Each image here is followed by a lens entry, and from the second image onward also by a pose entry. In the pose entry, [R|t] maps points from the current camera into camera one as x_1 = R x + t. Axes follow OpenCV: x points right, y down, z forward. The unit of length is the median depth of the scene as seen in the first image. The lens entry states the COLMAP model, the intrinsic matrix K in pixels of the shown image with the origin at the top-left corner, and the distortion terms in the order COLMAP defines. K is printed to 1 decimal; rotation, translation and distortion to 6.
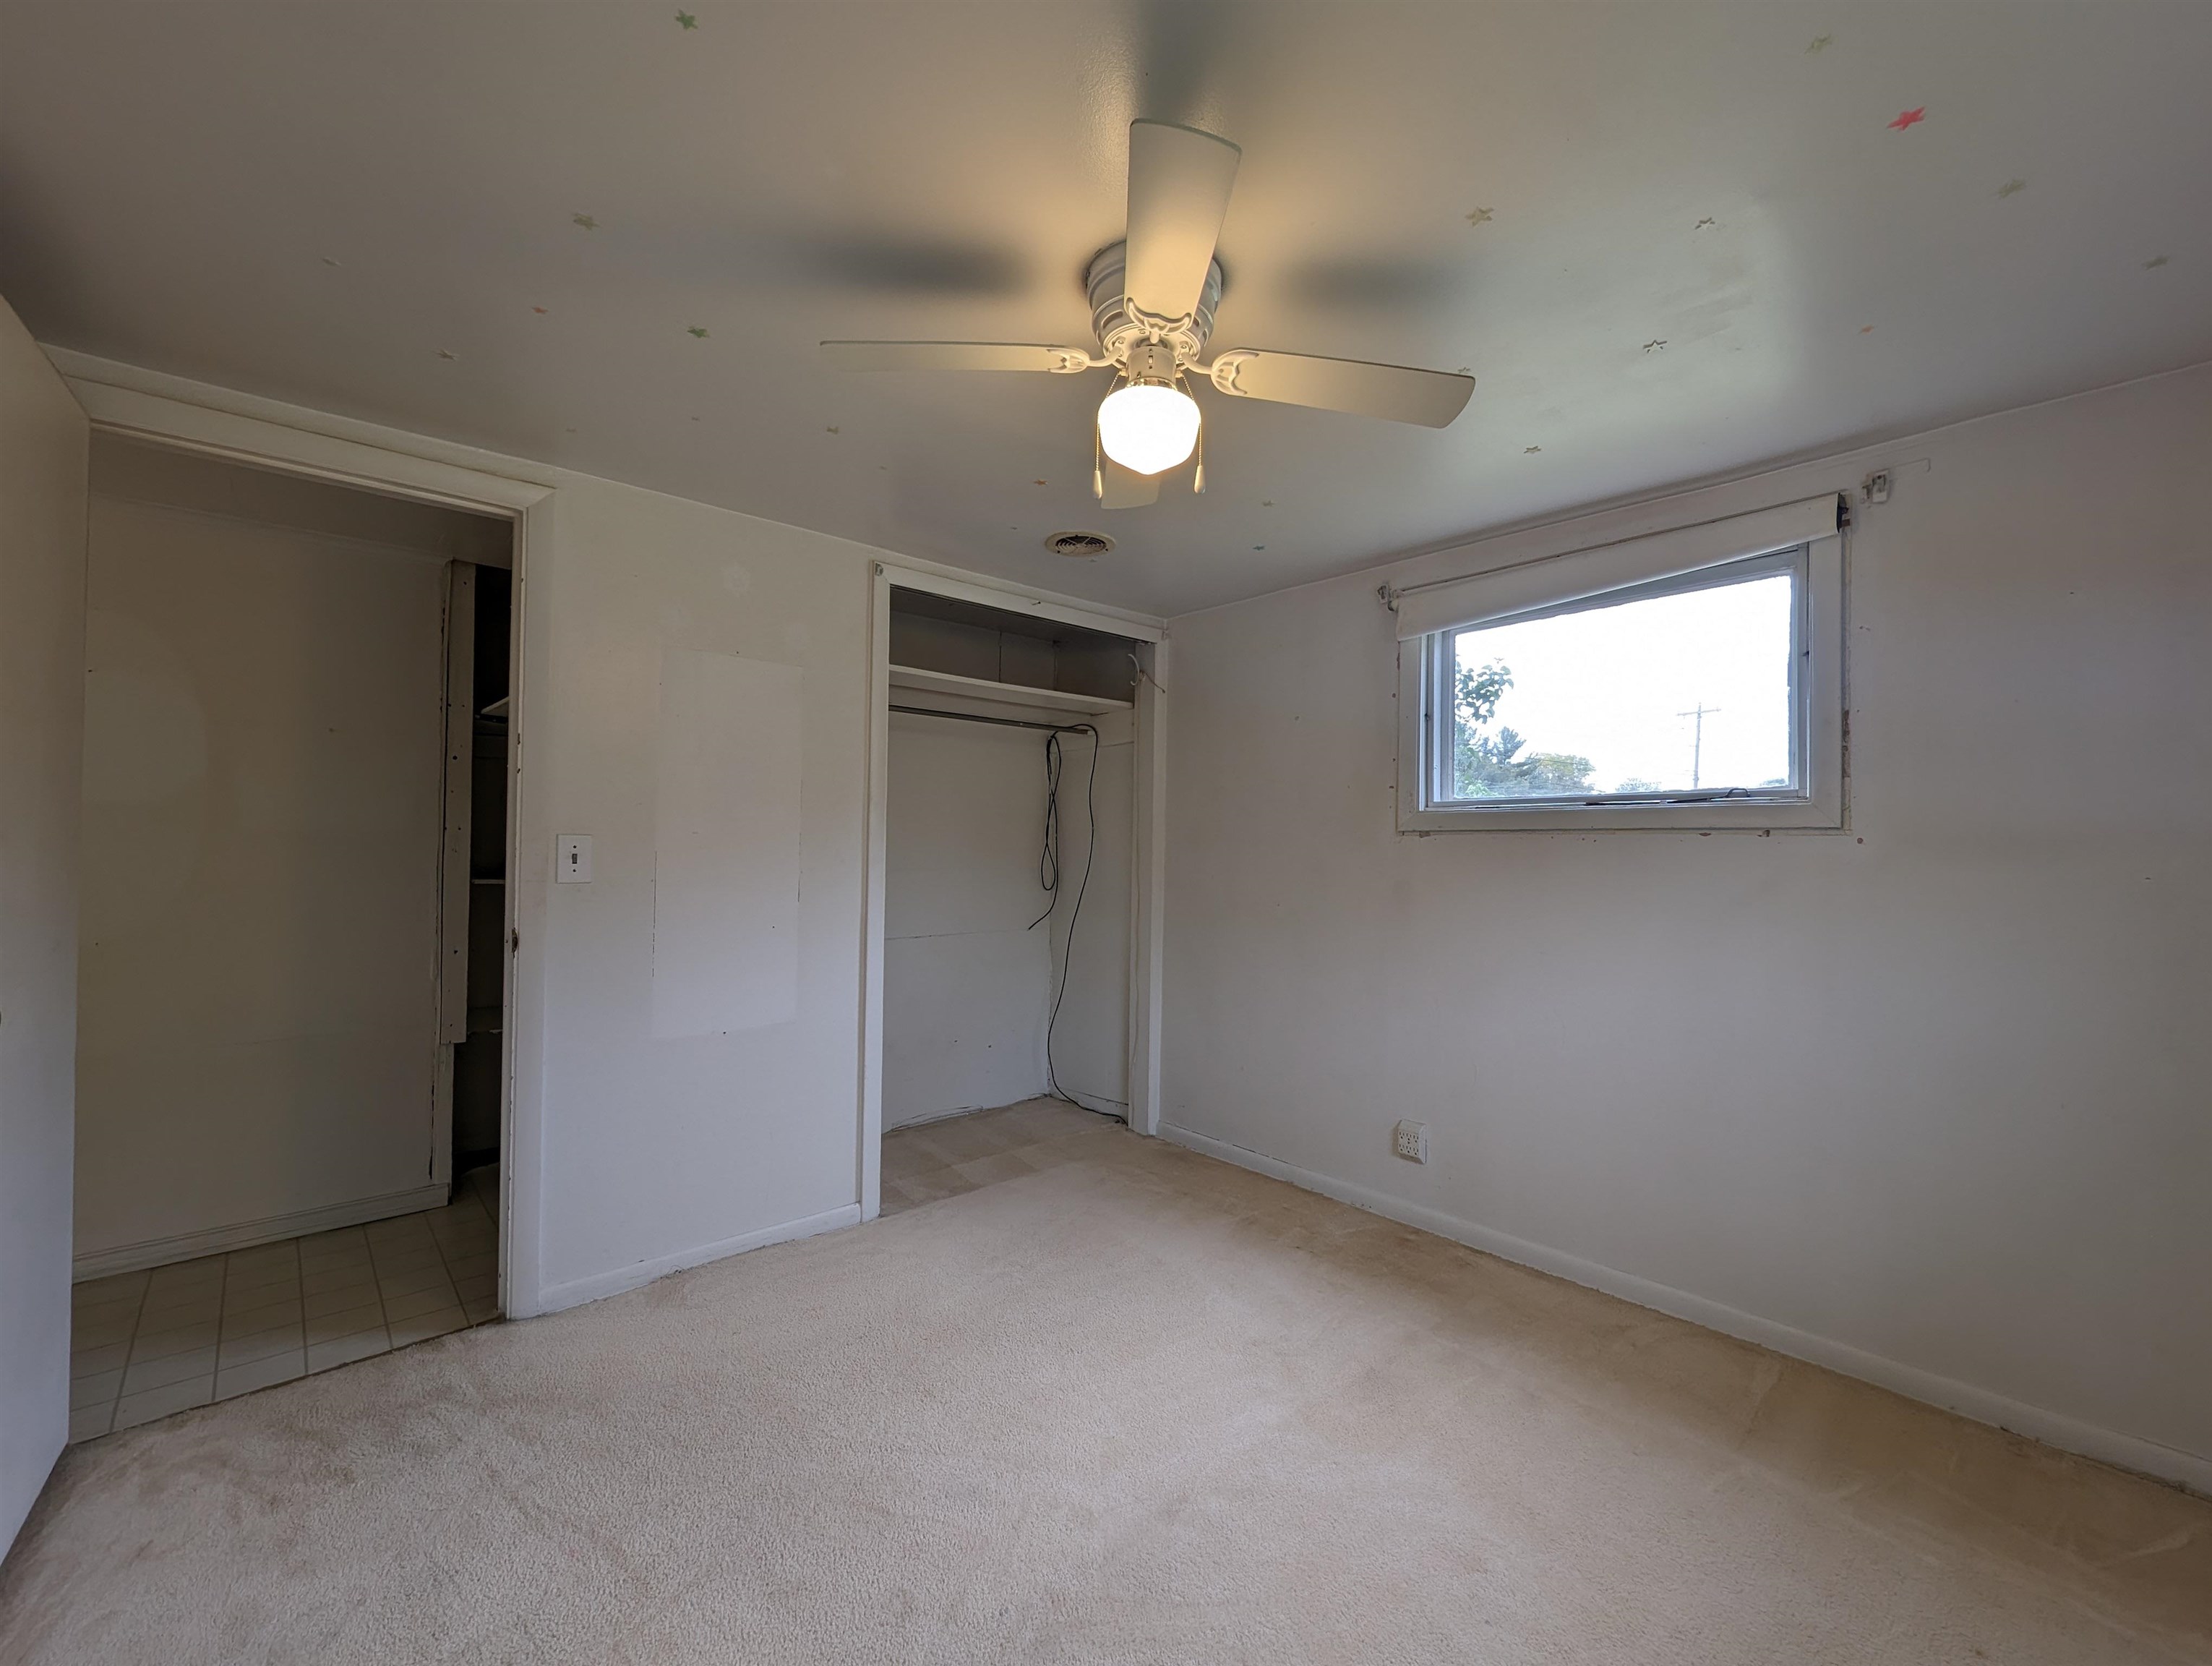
lens RADIAL K [[891.4, 0, 1098.7], [0, 891.4, 843.3], [0, 0, 1]] dist [-0.002027, -0.000146]
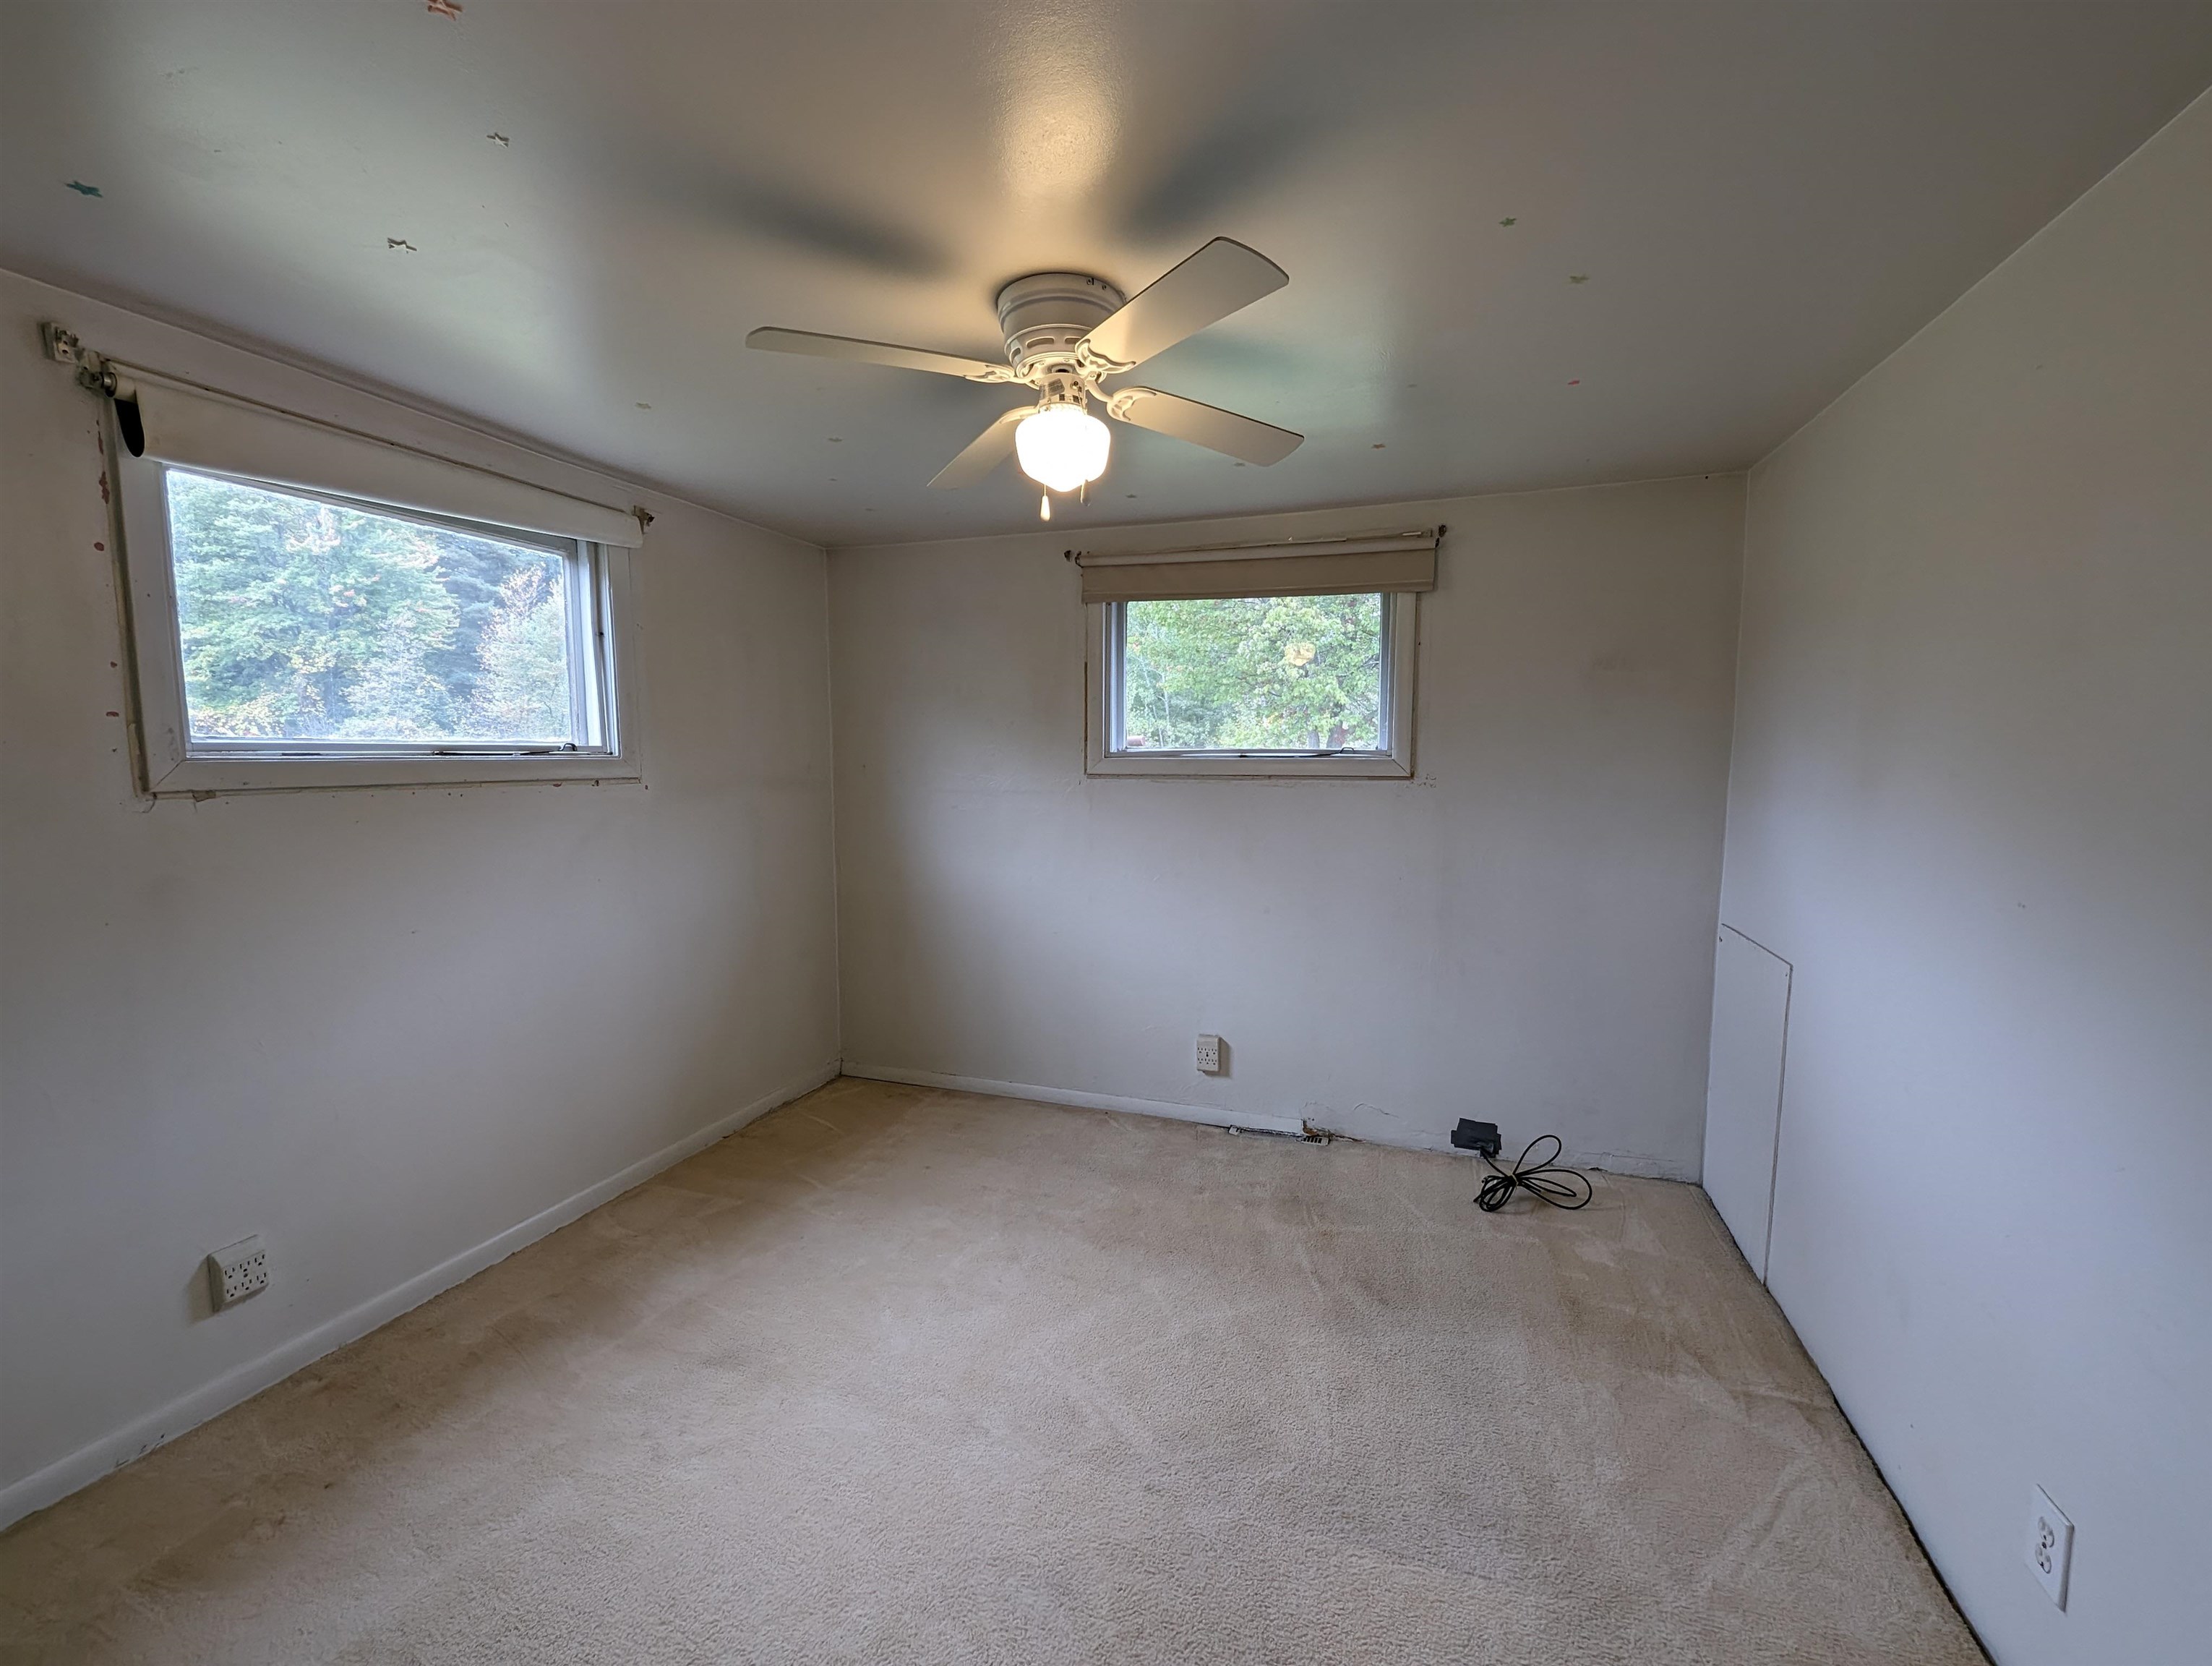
lens RADIAL K [[891.4, 0, 1101.4], [0, 891.4, 829.7], [0, 0, 1]] dist [-0.002027, -0.000146]
pose [[-0.467462, -0.089604, 0.879460, -0.585771], [-0.013622, 0.995462, 0.094182, -0.066323], [-0.883908, 0.032046, -0.466561, 0.902789]]
